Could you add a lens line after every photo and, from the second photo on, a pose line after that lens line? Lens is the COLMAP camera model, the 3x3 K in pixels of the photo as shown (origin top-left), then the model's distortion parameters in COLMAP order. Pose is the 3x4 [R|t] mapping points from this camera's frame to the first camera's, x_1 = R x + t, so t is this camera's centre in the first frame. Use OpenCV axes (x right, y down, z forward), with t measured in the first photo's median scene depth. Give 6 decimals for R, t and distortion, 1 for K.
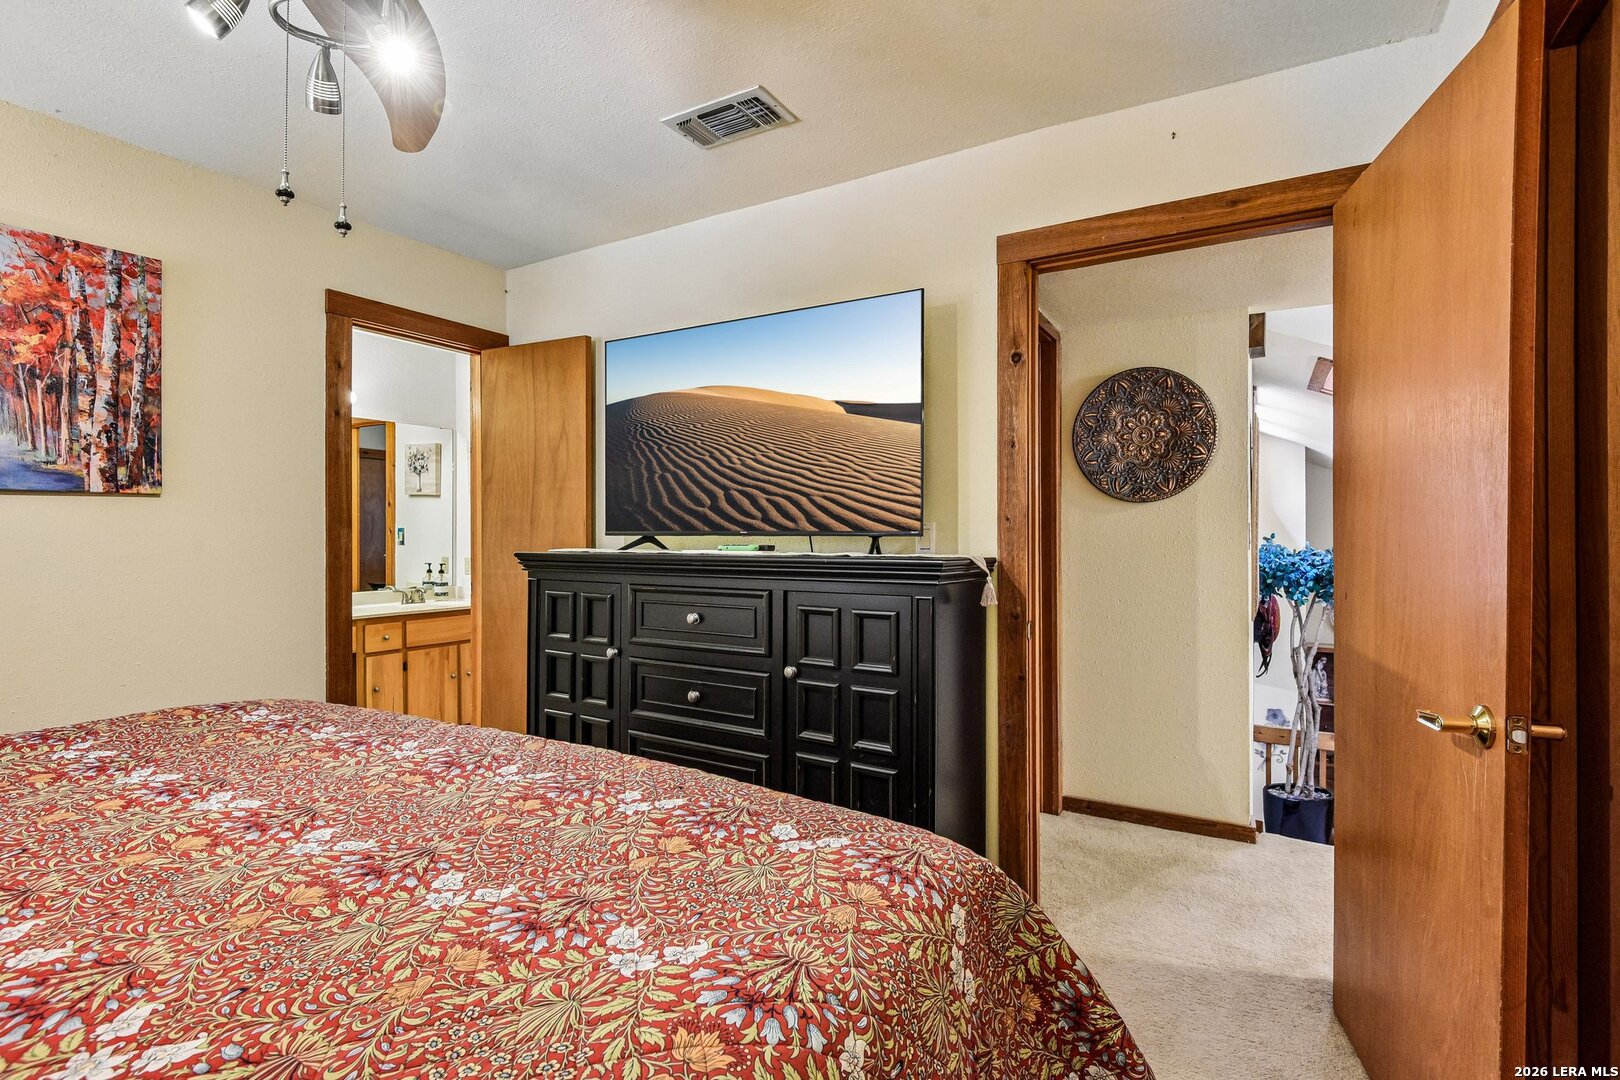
lens RADIAL K [[760.1, 0, 808.9], [0, 760.1, 530.4], [0, 0, 1]] dist [-0.002400, -0.000750]
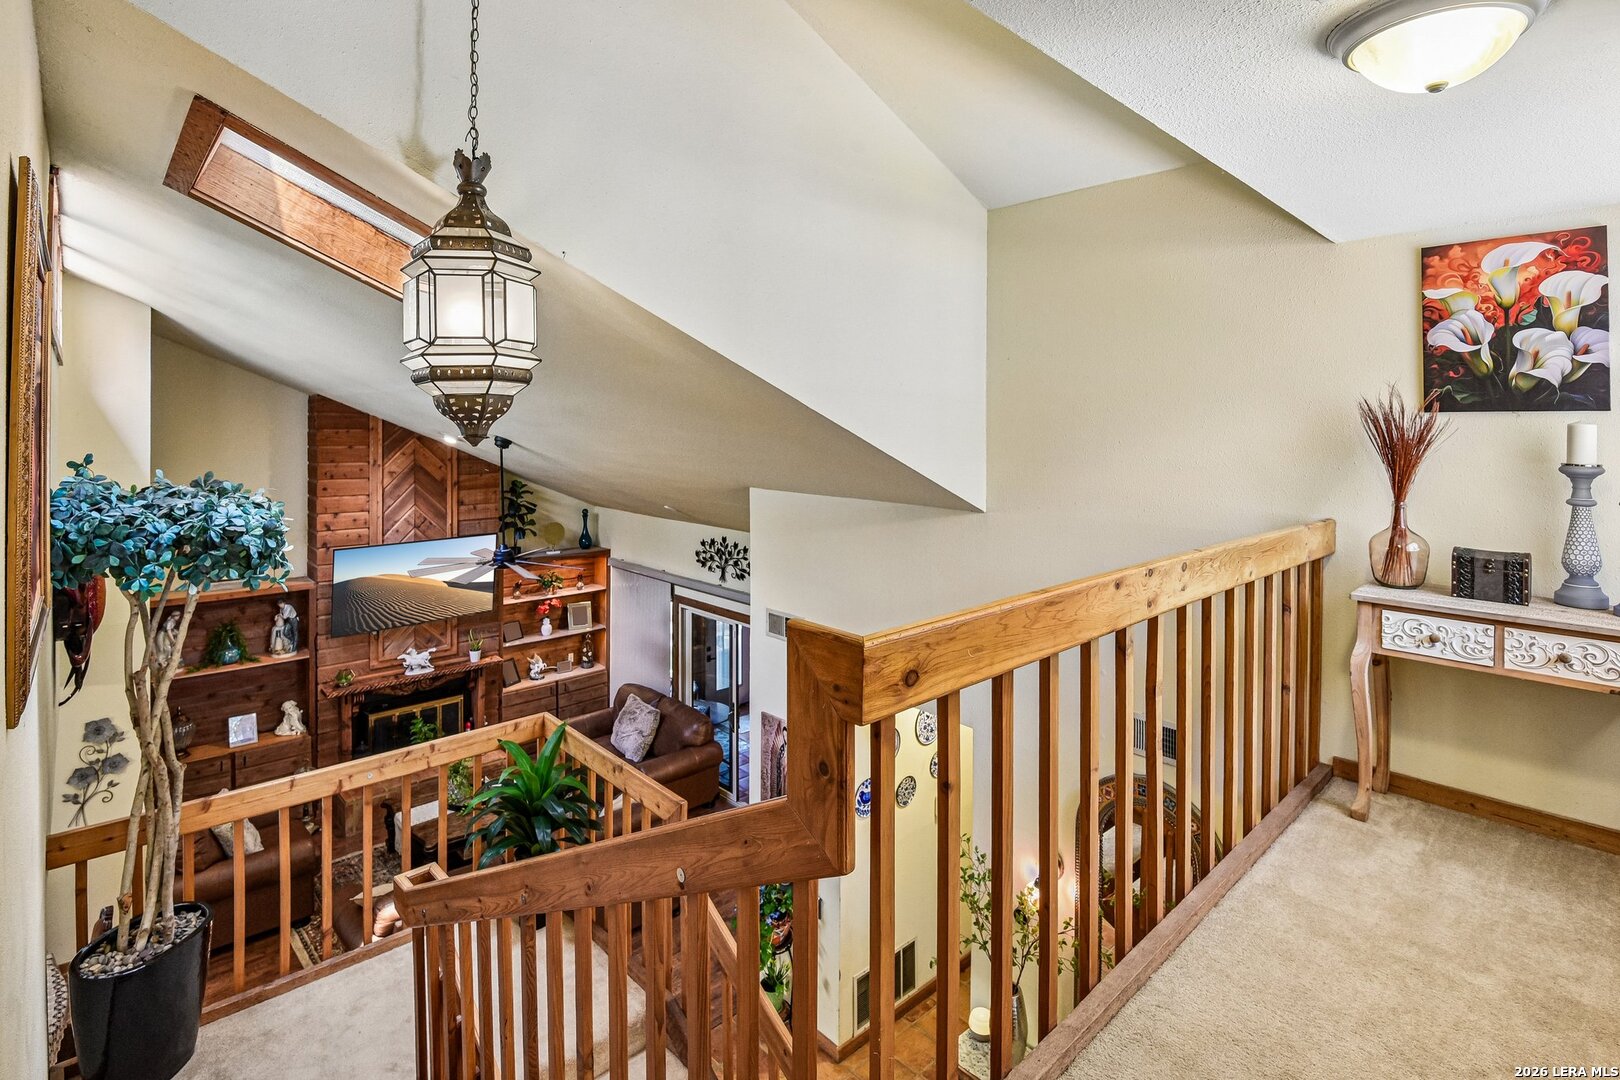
lens RADIAL K [[793.4, 0, 809.6], [0, 793.4, 422.5], [0, 0, 1]] dist [-0.026458, -0.000283]
pose [[0.279322, 0.007727, 0.960167, 0.158257], [-0.005743, 0.999963, -0.006376, -0.011194], [-0.960180, -0.003733, 0.279356, 0.249890]]
